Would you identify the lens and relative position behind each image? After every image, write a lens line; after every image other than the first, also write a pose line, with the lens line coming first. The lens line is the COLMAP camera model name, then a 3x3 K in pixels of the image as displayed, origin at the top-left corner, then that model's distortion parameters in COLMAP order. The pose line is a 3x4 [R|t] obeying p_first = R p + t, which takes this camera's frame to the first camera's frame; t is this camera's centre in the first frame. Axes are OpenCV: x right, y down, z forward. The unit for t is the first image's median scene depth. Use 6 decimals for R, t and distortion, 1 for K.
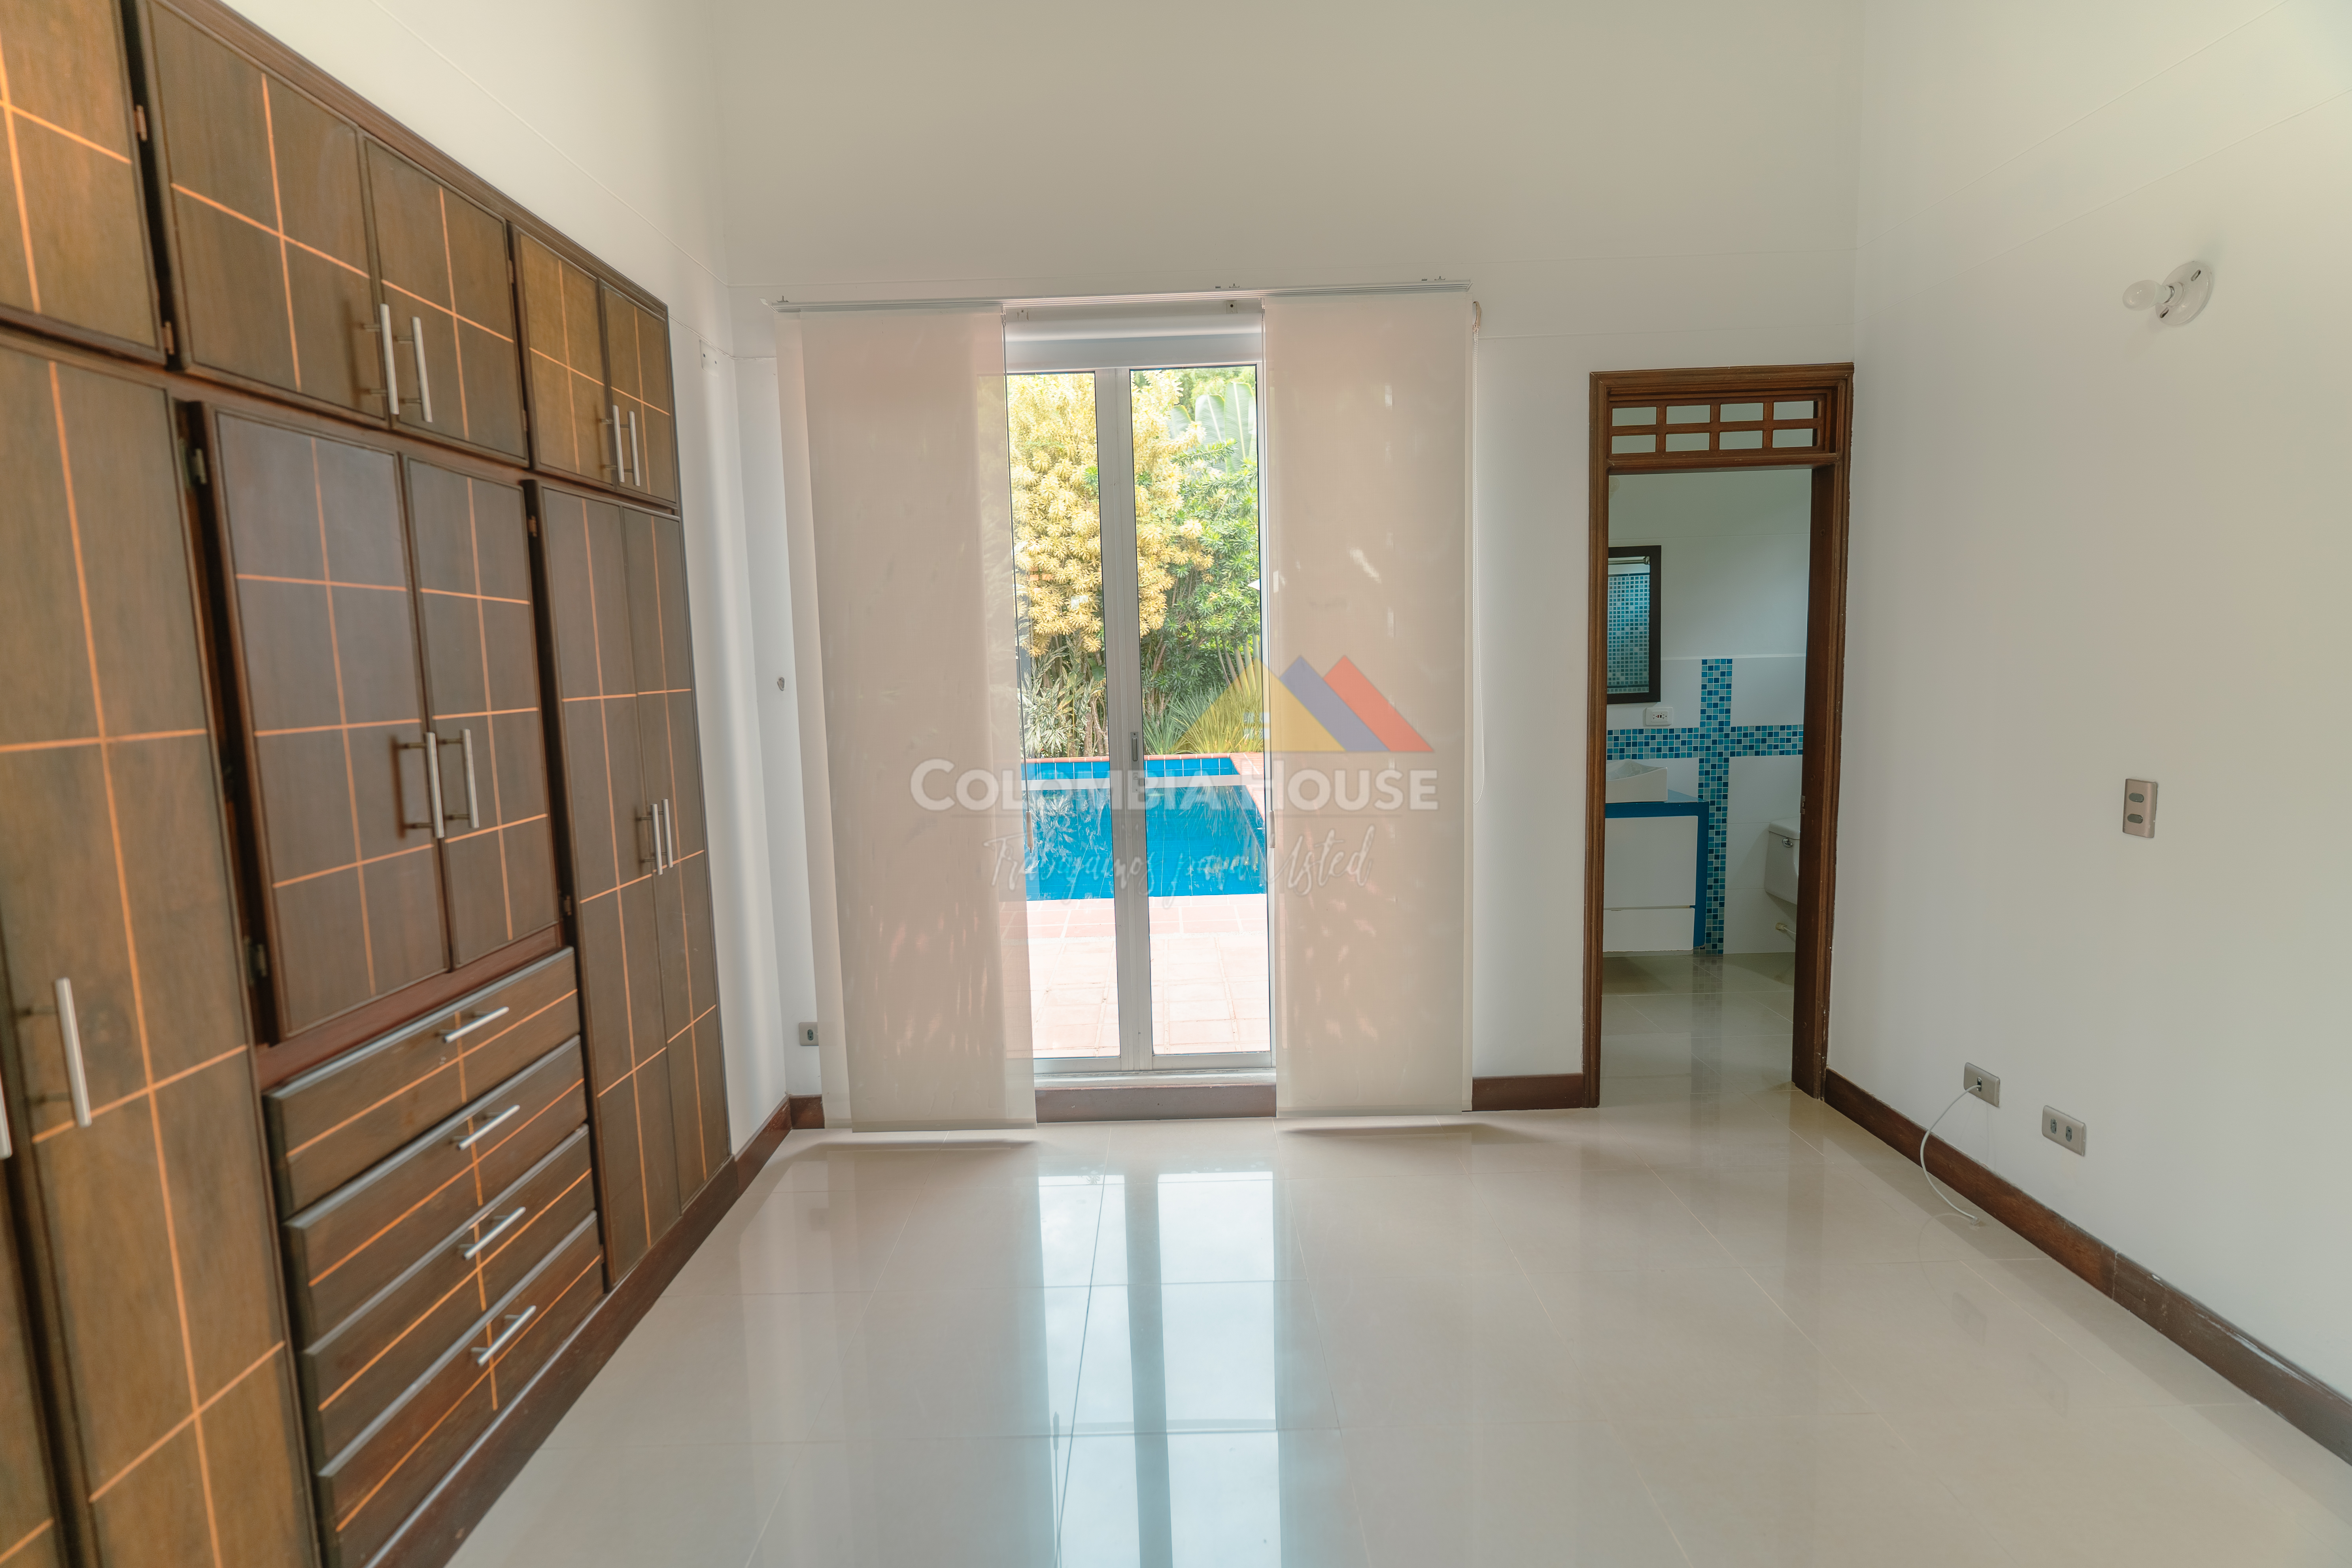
lens RADIAL K [[1124.7, 0, 1170.5], [0, 1124.7, 778.5], [0, 0, 1]] dist [0.001398, -0.000077]
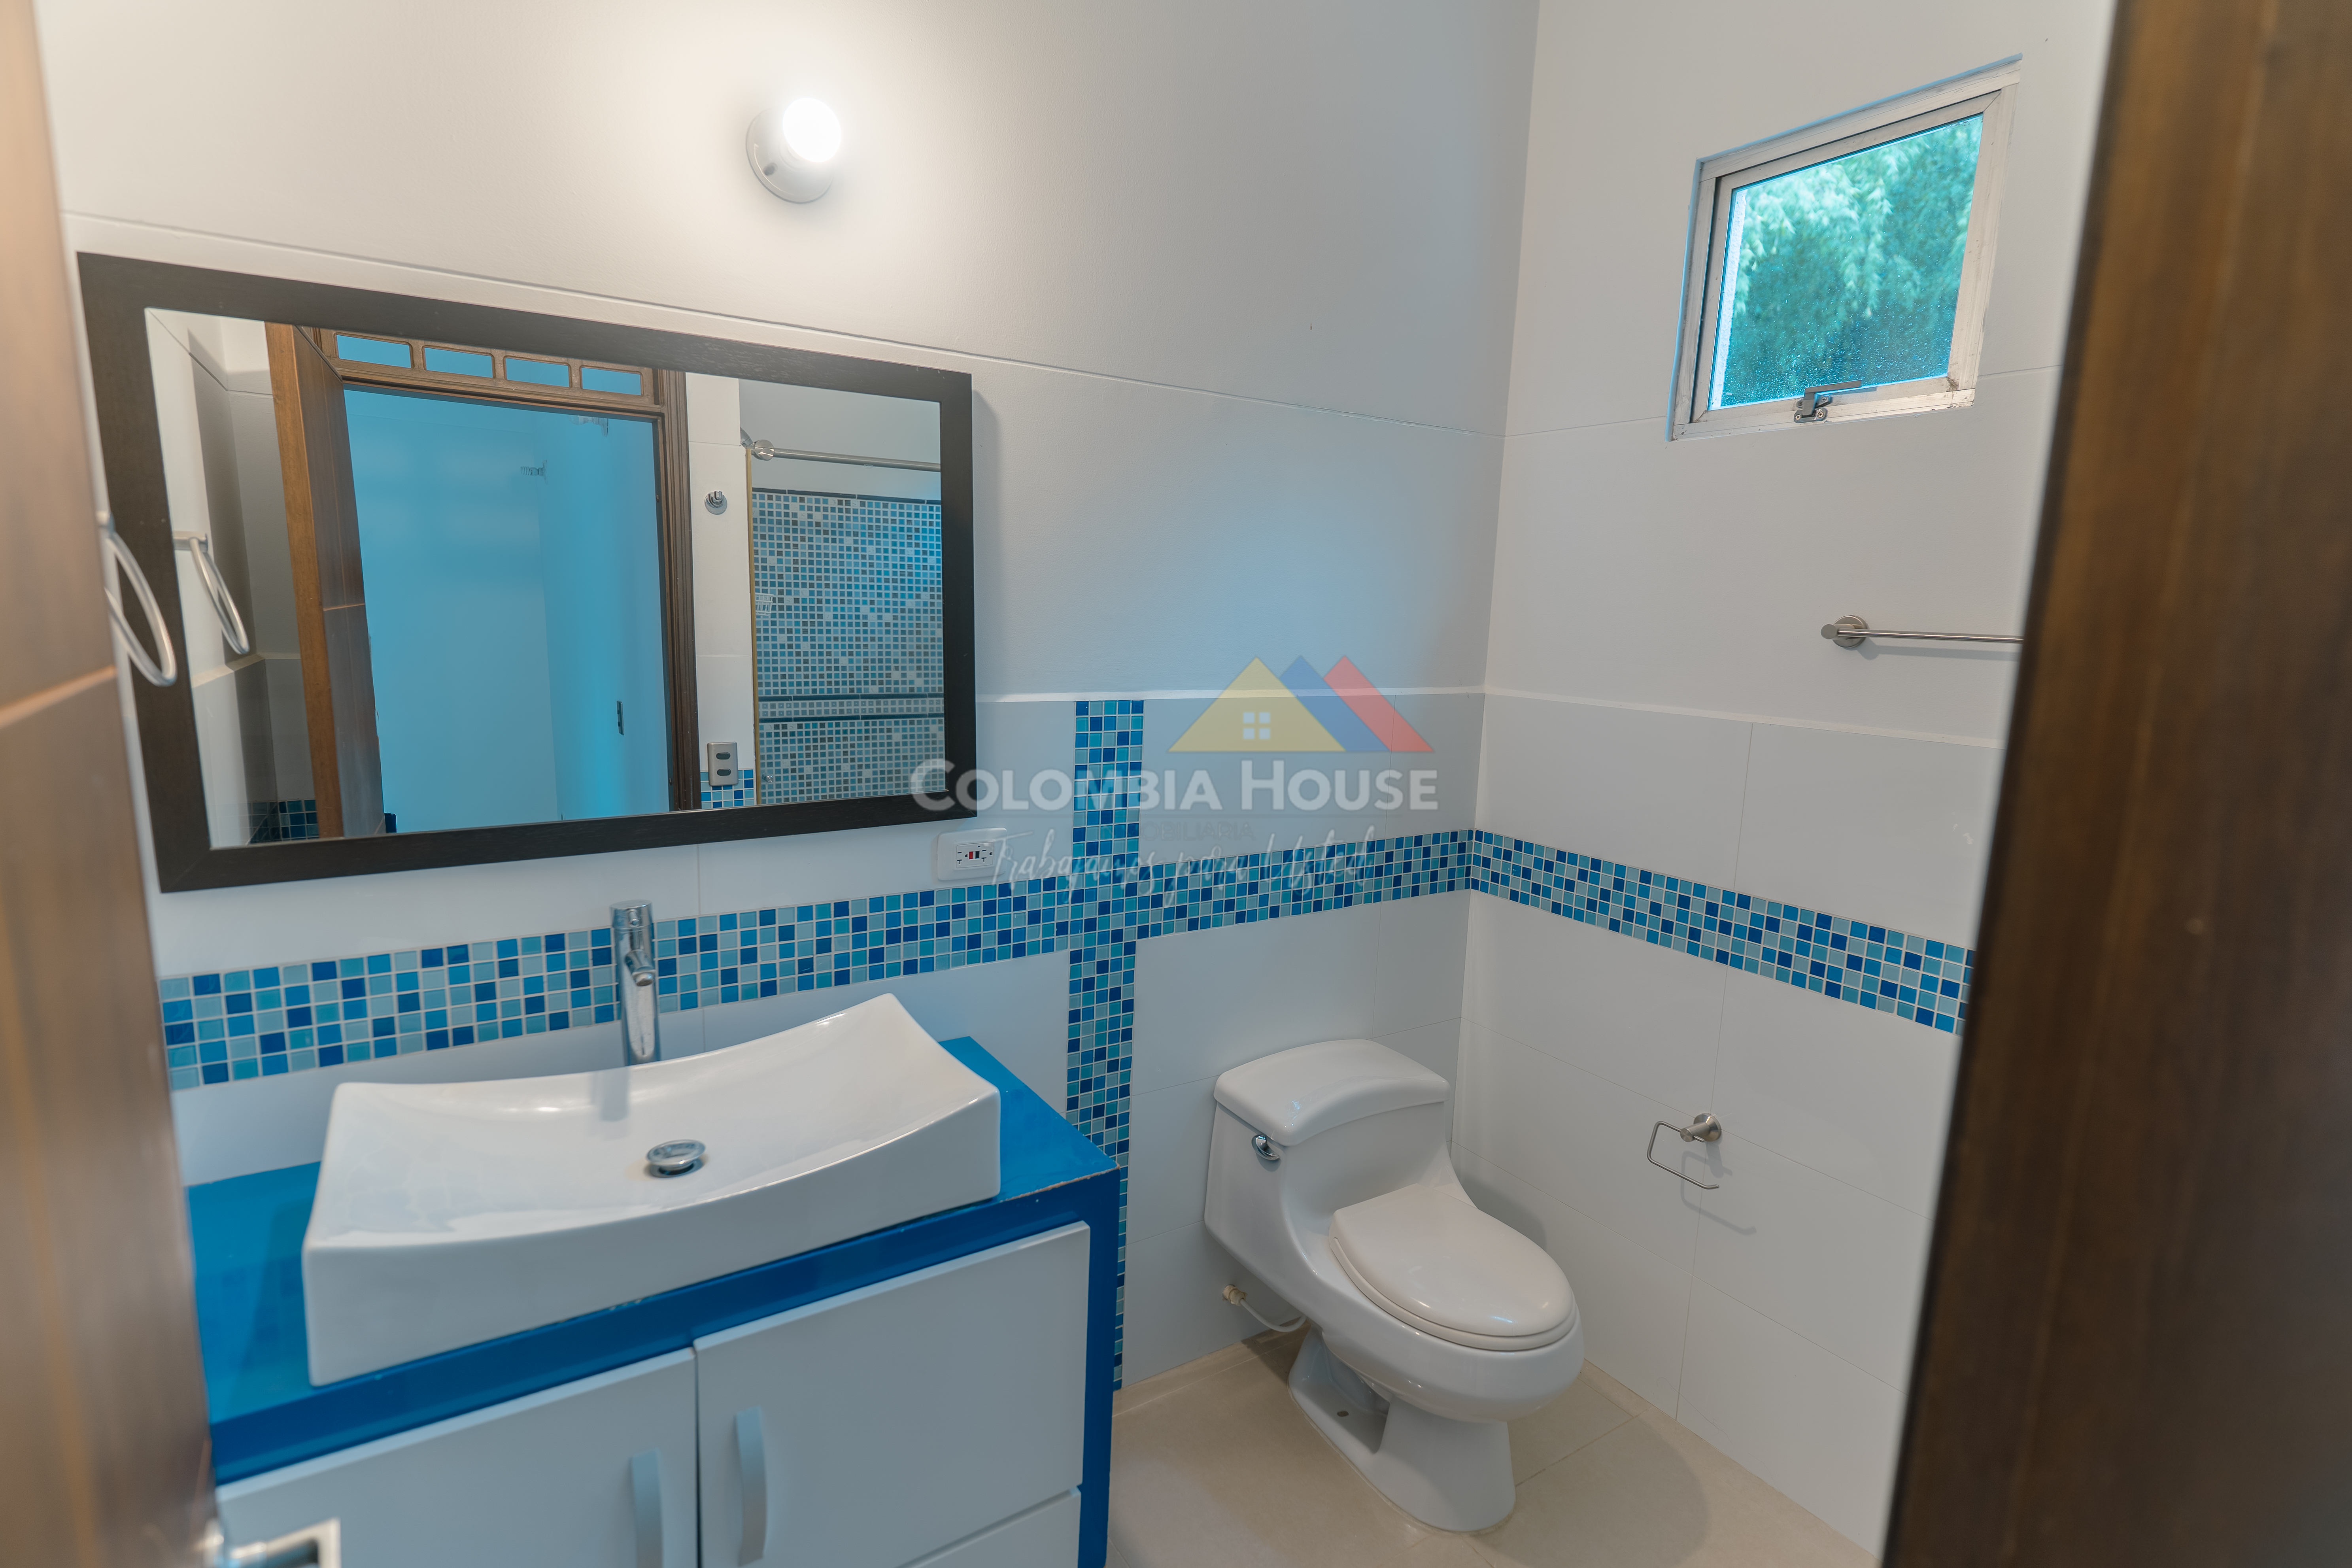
lens RADIAL K [[1124.7, 0, 1163.1], [0, 1124.7, 775.2], [0, 0, 1]] dist [0.001398, -0.000077]
pose [[0.847487, -0.031393, 0.529887, 0.291413], [0.002502, 0.998475, 0.055151, -0.101152], [-0.530811, -0.045414, 0.846273, 0.653989]]
